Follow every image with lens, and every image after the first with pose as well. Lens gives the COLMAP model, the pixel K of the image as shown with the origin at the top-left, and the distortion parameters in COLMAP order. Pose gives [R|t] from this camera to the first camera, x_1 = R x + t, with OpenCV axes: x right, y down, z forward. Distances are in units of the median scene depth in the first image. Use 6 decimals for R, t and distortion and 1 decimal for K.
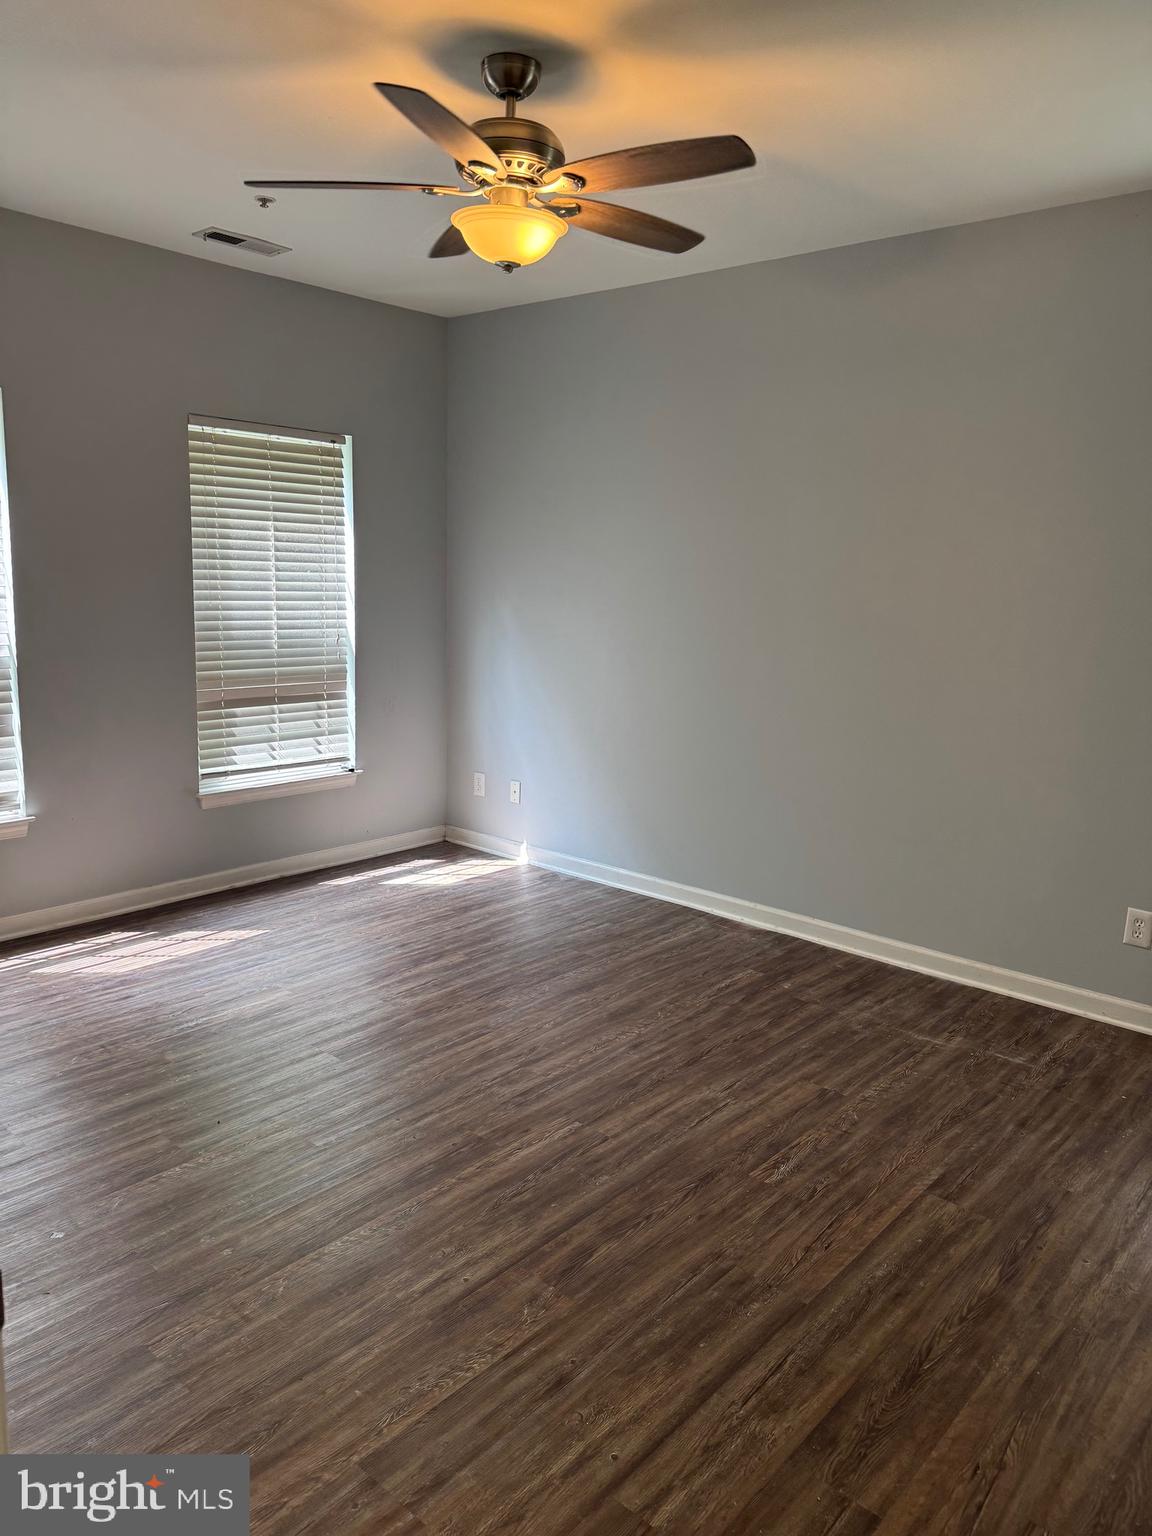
lens RADIAL K [[1081.8, 0, 576.0], [0, 1081.8, 768.0], [0, 0, 1]] dist [0.087942, -0.001112]
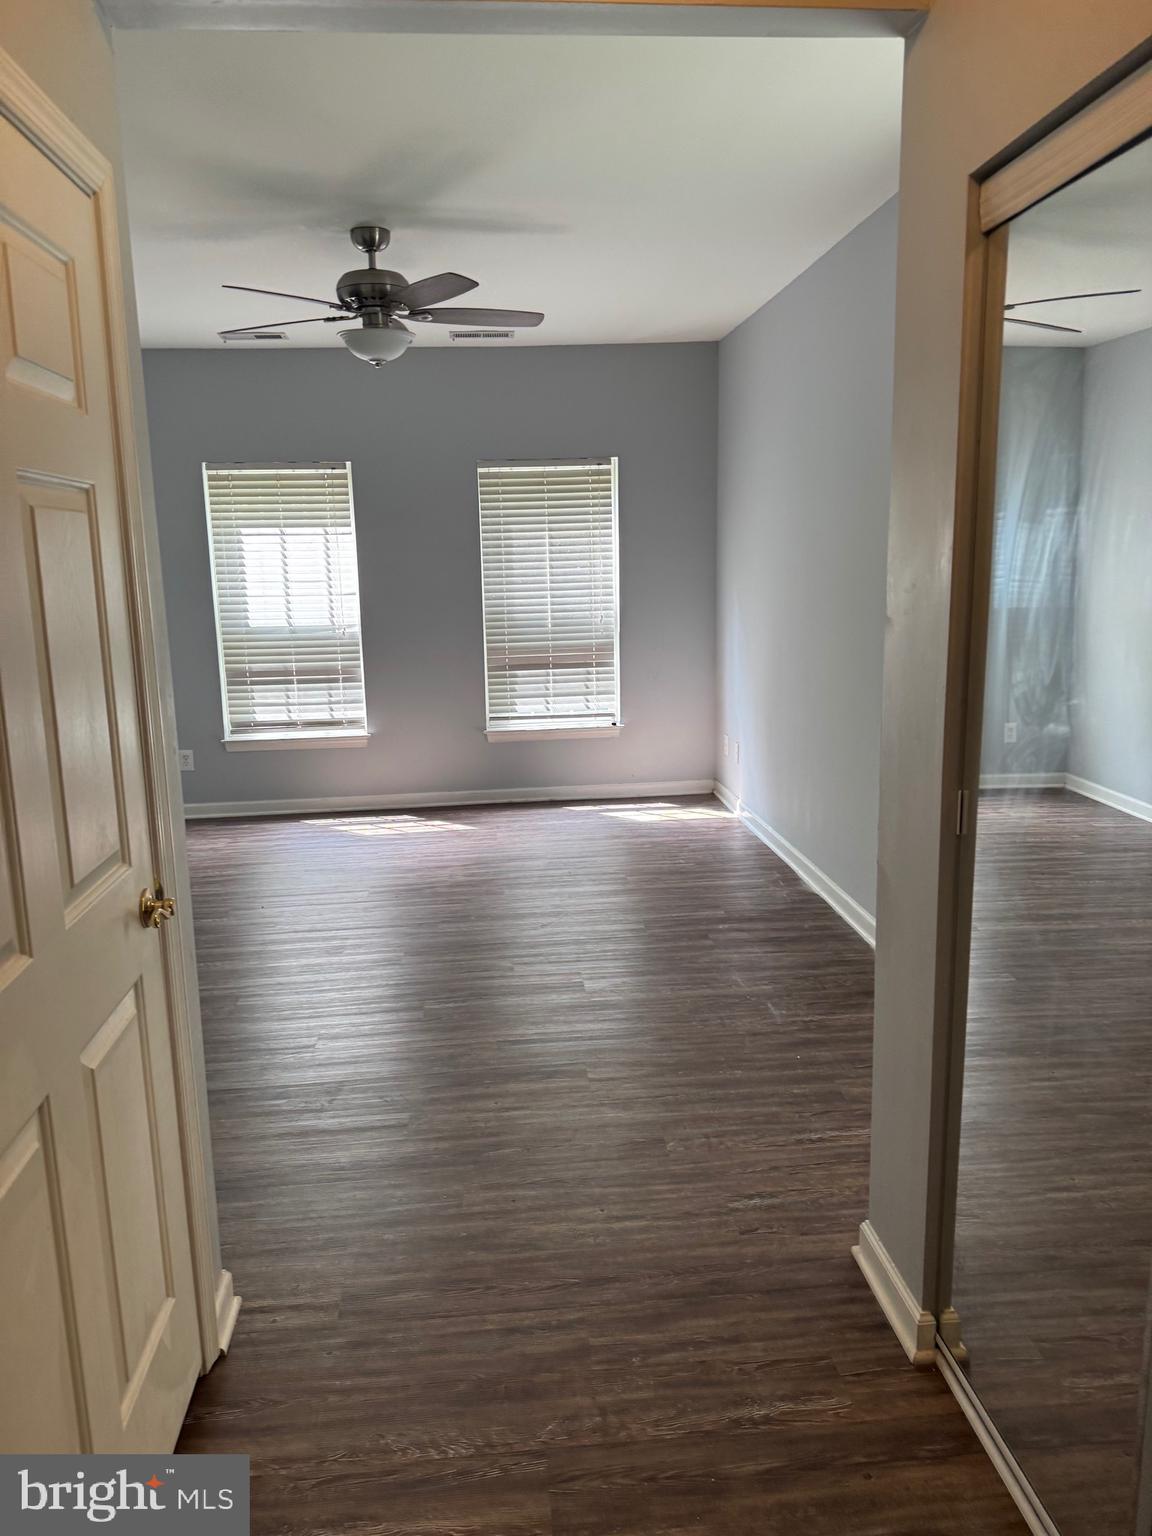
lens RADIAL K [[1081.8, 0, 576.0], [0, 1081.8, 768.0], [0, 0, 1]] dist [0.087942, -0.001112]
pose [[0.720720, 0.087927, -0.687628, 0.671670], [-0.077467, 0.995926, 0.046155, -0.001755], [0.688885, 0.020004, 0.724595, 0.067916]]
